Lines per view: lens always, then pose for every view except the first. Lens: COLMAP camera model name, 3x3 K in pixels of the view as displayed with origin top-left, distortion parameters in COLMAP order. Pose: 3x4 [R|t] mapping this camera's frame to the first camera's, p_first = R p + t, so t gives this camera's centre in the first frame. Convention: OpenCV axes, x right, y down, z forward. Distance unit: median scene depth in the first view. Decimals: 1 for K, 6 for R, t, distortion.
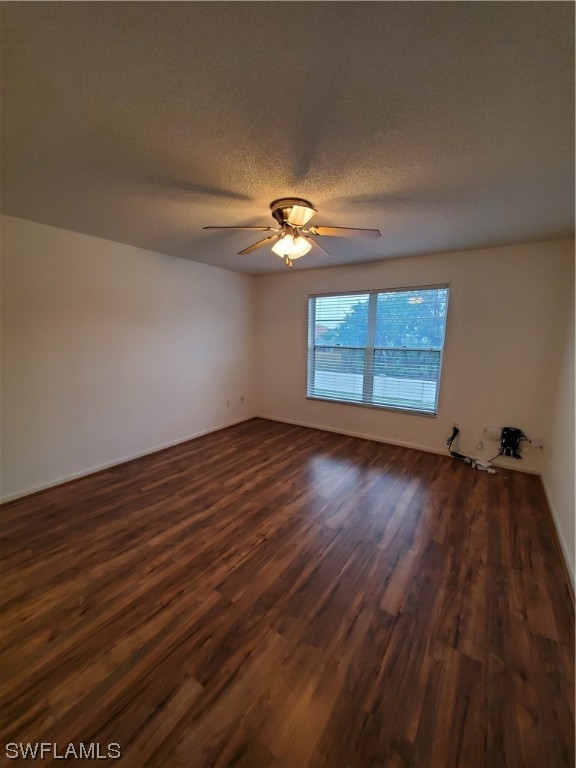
lens RADIAL K [[308.1, 0, 284.9], [0, 308.1, 386.1], [0, 0, 1]] dist [0.002289, 0.000214]
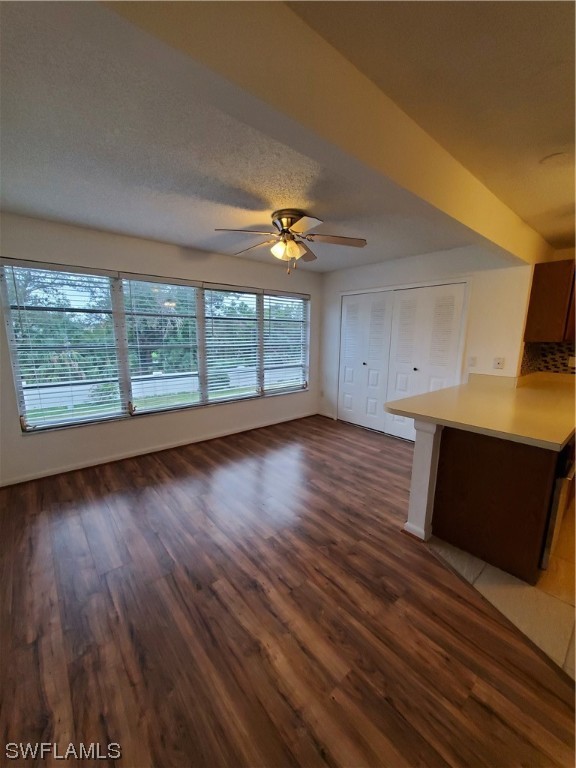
lens RADIAL K [[290.2, 0, 288.0], [0, 290.2, 384.0], [0, 0, 1]] dist [-0.000901, -0.000218]
pose [[0.250850, -0.182260, 0.950713, -0.607079], [0.149948, 0.977577, 0.147846, -0.108183], [-0.956342, 0.105470, 0.272554, 0.567340]]
